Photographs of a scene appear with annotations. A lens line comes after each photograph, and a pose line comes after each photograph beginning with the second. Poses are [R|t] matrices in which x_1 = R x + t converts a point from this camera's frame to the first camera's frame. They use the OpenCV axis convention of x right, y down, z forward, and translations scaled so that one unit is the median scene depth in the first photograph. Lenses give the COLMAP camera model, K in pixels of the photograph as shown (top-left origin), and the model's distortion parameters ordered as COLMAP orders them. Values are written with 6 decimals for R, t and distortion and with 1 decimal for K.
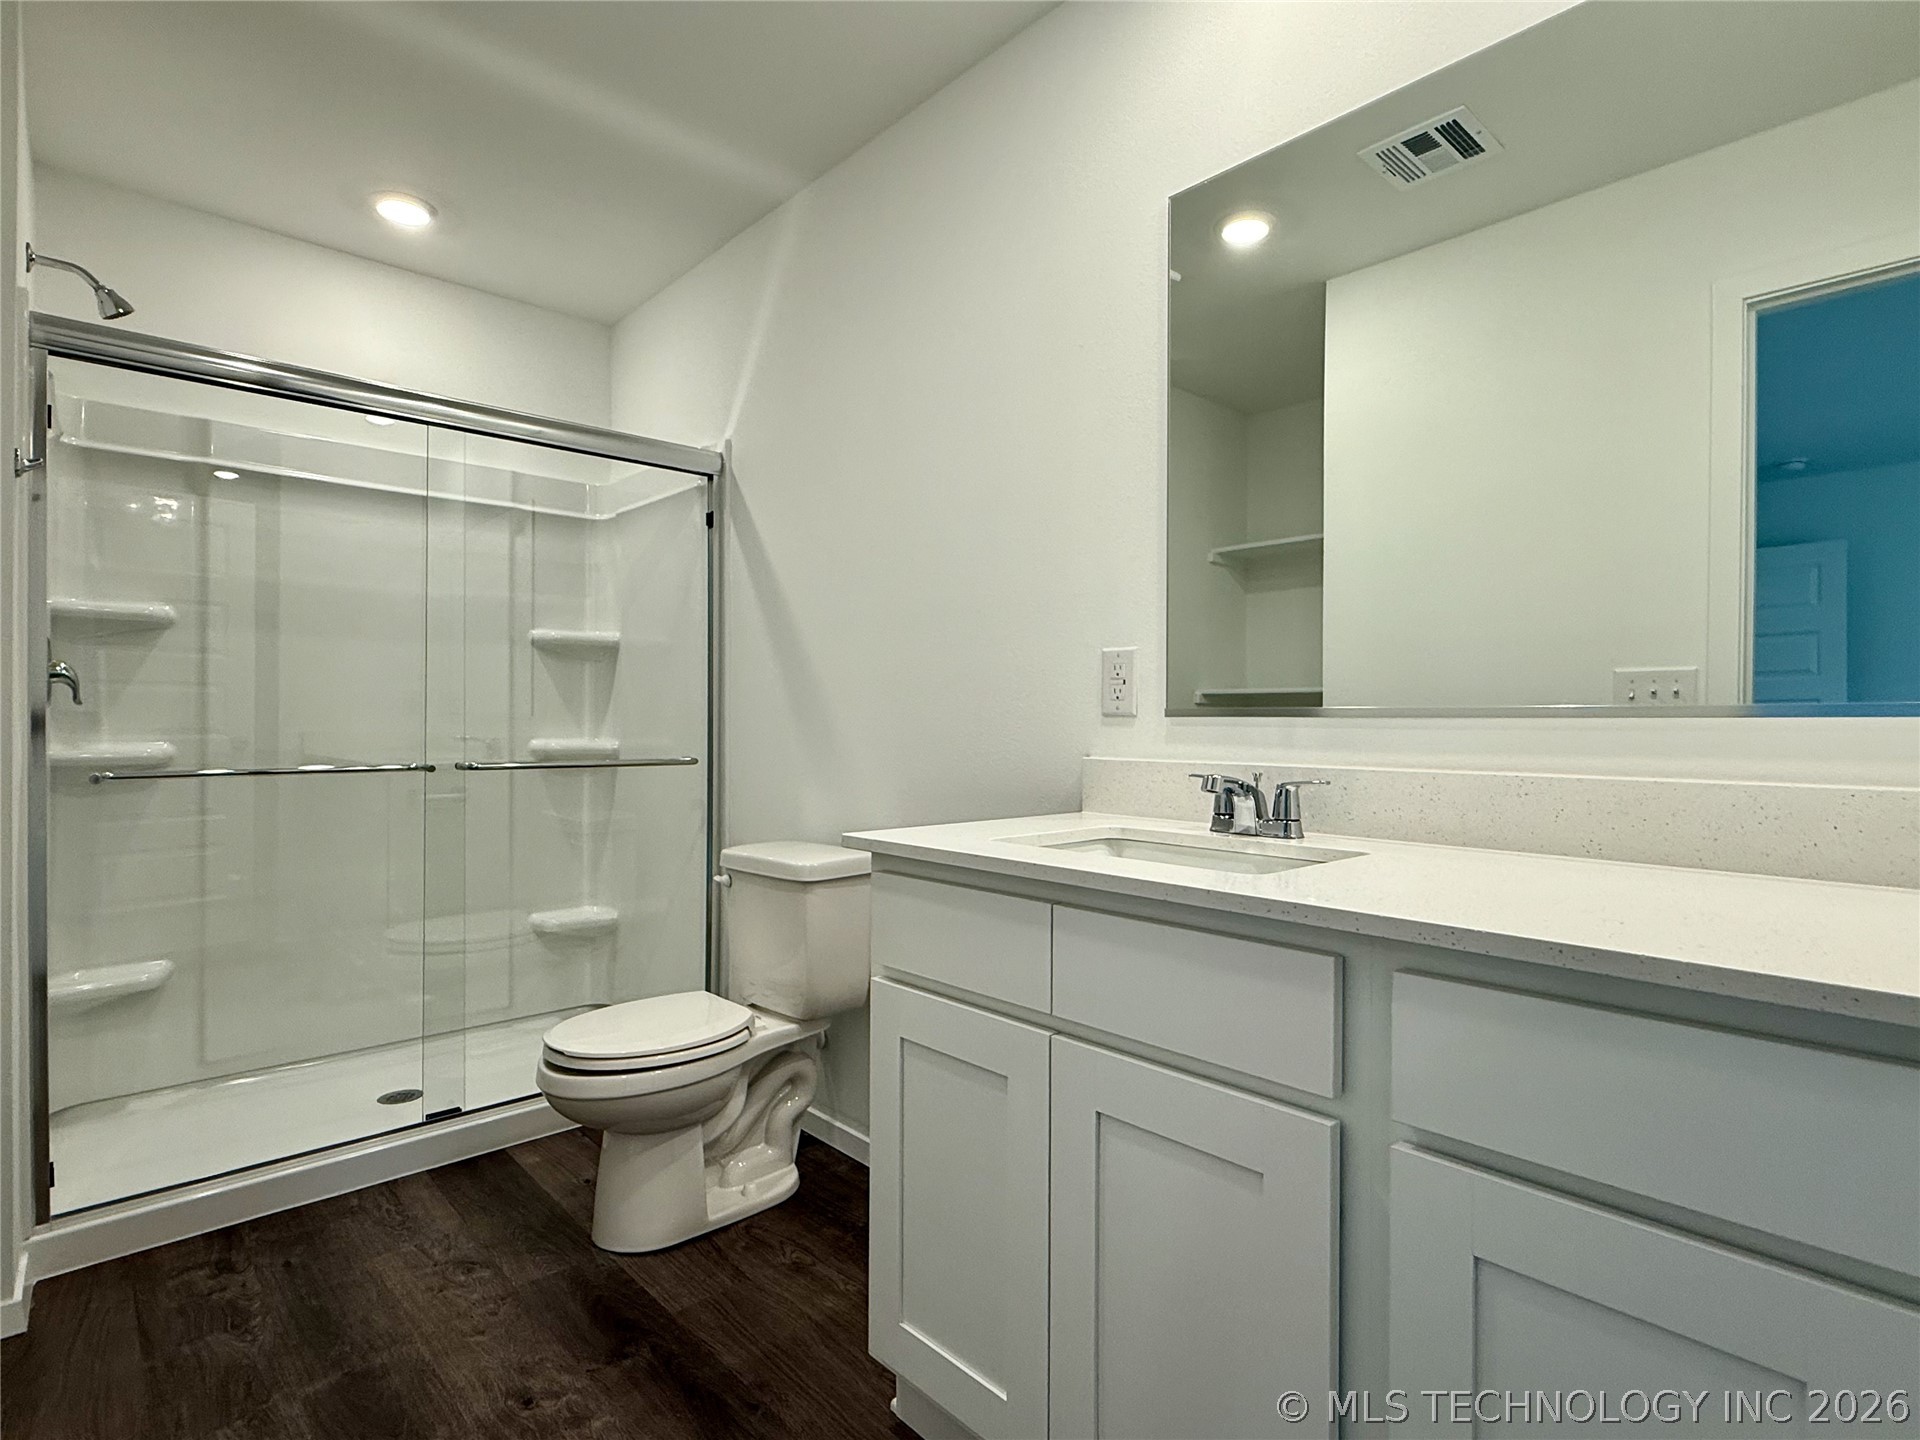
lens RADIAL K [[967.9, 0, 970.2], [0, 967.9, 720.0], [0, 0, 1]] dist [0.000457, -0.001473]
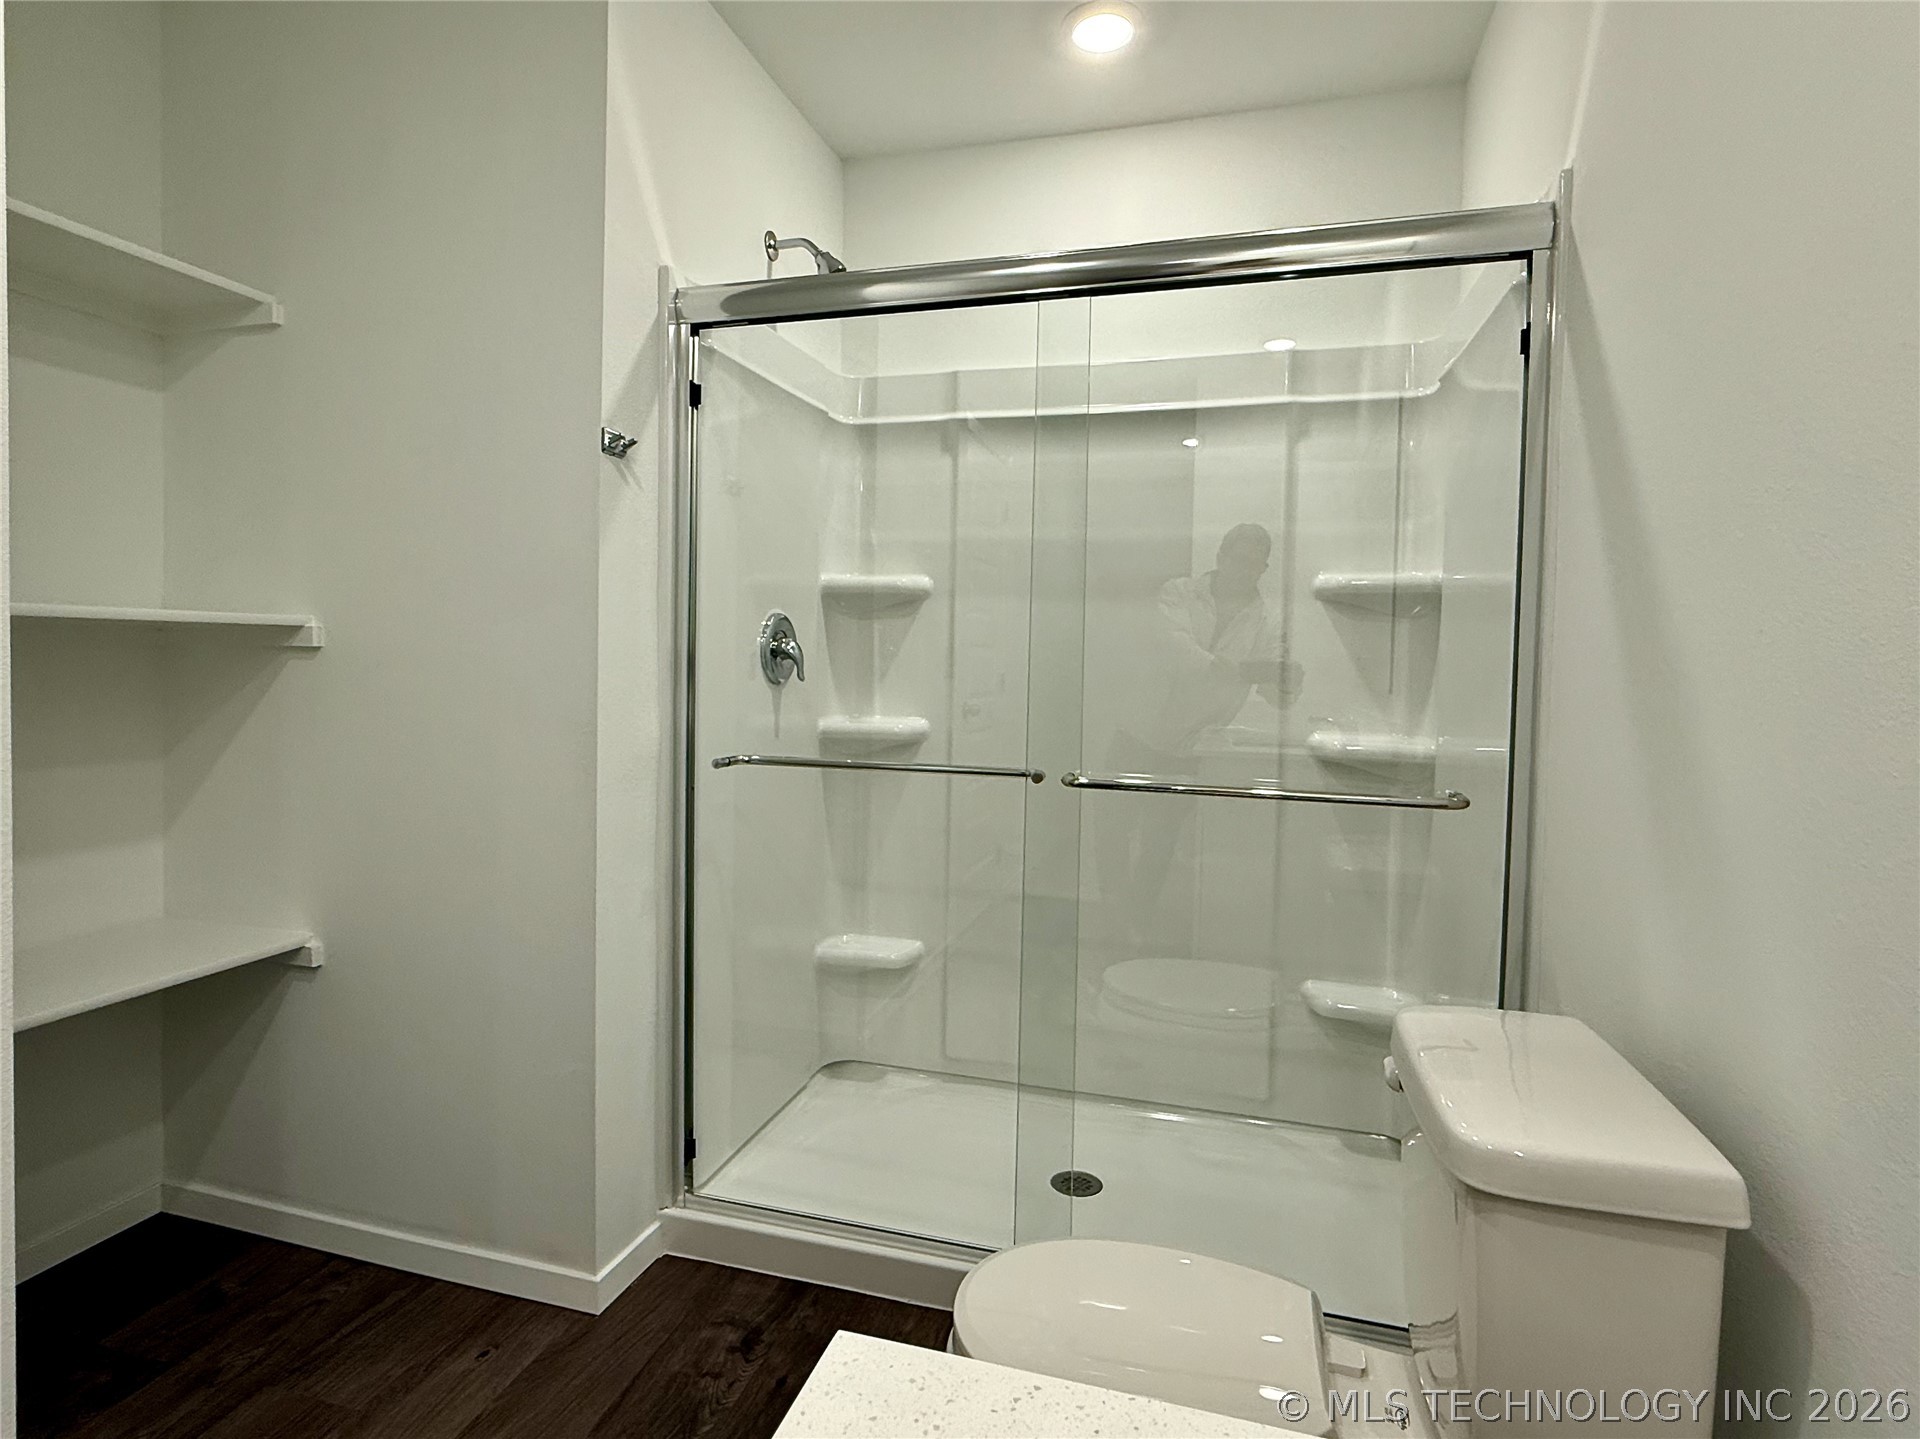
lens RADIAL K [[1018.3, 0, 953.7], [0, 1018.3, 701.5], [0, 0, 1]] dist [-0.000384, 0.000331]
pose [[0.503778, 0.045096, -0.862655, 0.058560], [-0.016421, 0.998956, 0.042632, -0.035633], [0.863677, -0.007311, 0.503992, 0.491782]]
